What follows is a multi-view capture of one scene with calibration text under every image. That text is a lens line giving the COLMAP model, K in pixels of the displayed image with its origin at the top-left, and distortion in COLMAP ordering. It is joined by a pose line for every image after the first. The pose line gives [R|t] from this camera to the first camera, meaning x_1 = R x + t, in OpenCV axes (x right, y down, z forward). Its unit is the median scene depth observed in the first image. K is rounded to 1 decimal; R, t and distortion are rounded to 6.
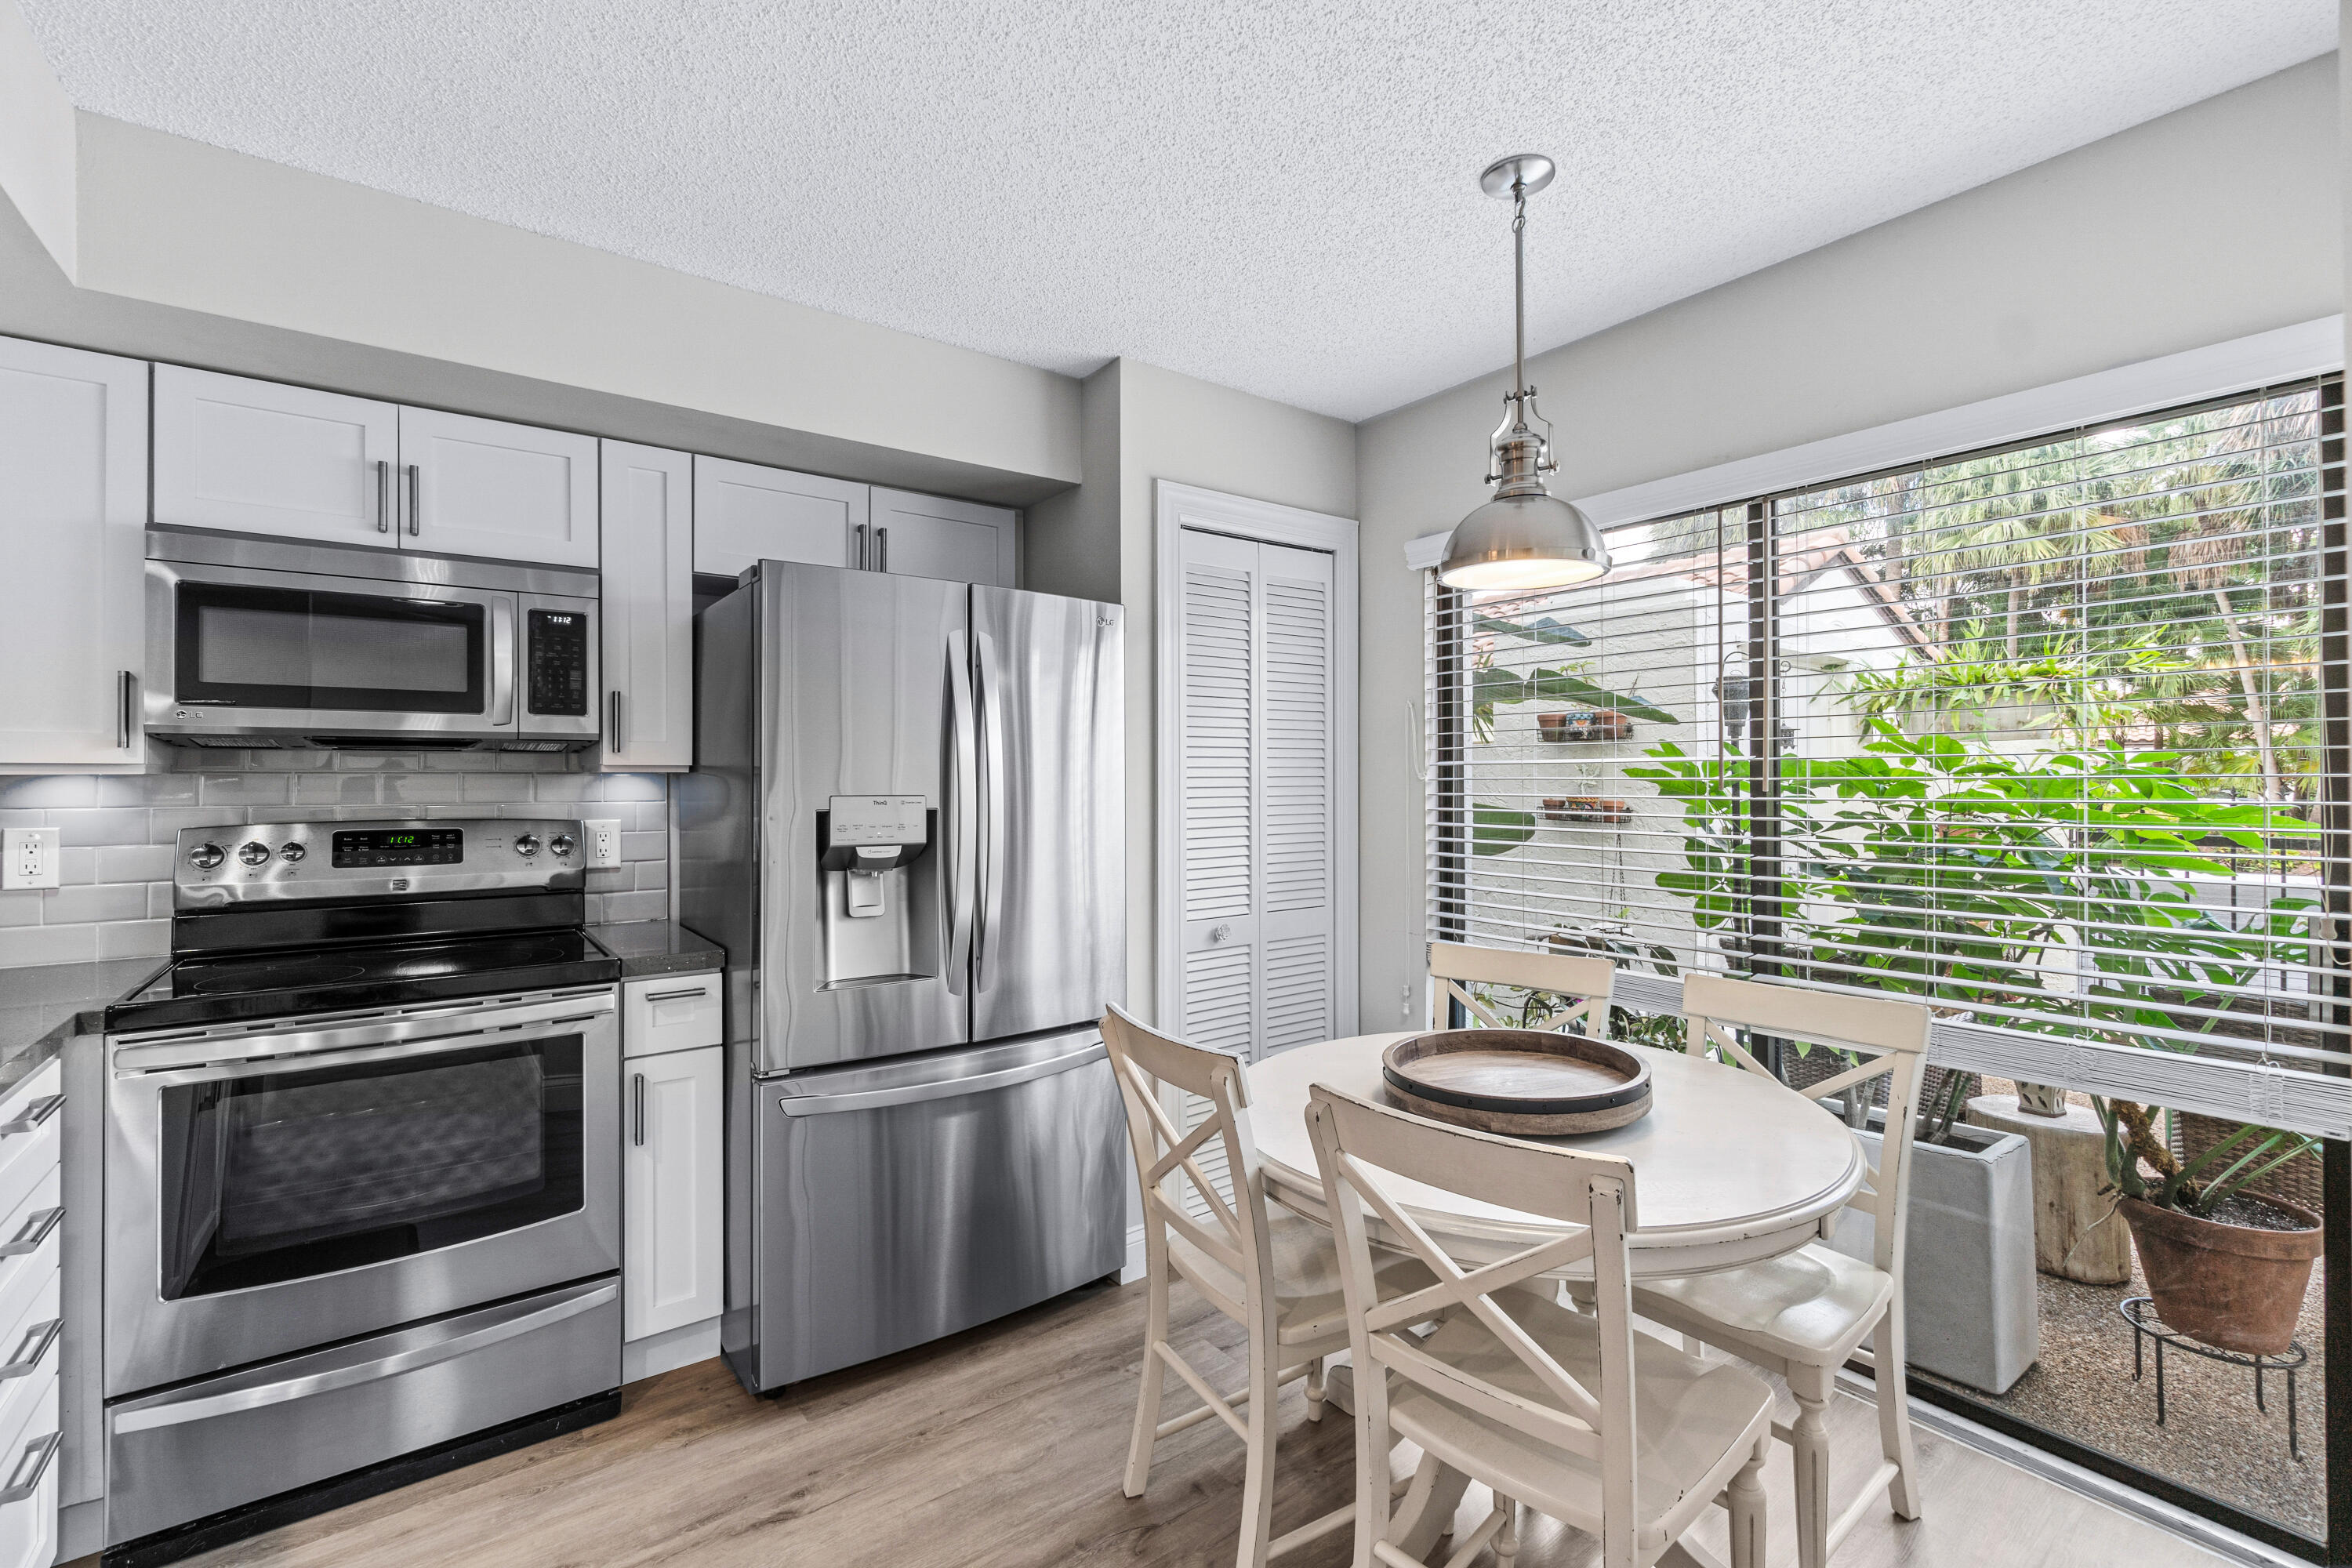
lens RADIAL K [[1018.2, 0, 1168.0], [0, 1018.2, 771.7], [0, 0, 1]] dist [-0.003974, 0.000746]
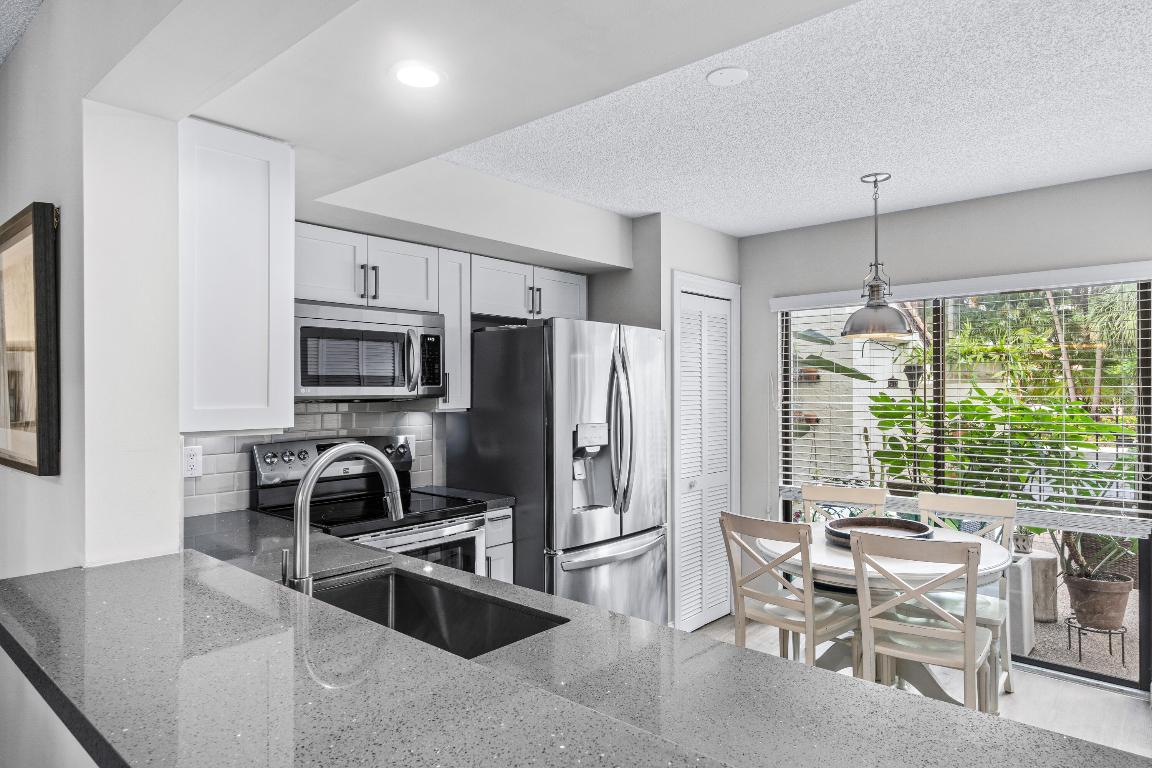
lens RADIAL K [[689.3, 0, 578.3], [0, 689.3, 384.1], [0, 0, 1]] dist [0.013084, -0.001633]
pose [[0.976272, 0.001518, 0.216543, -0.562825], [-0.001251, 0.999998, -0.001371, -0.052442], [-0.216544, 0.001068, 0.976272, -0.389401]]
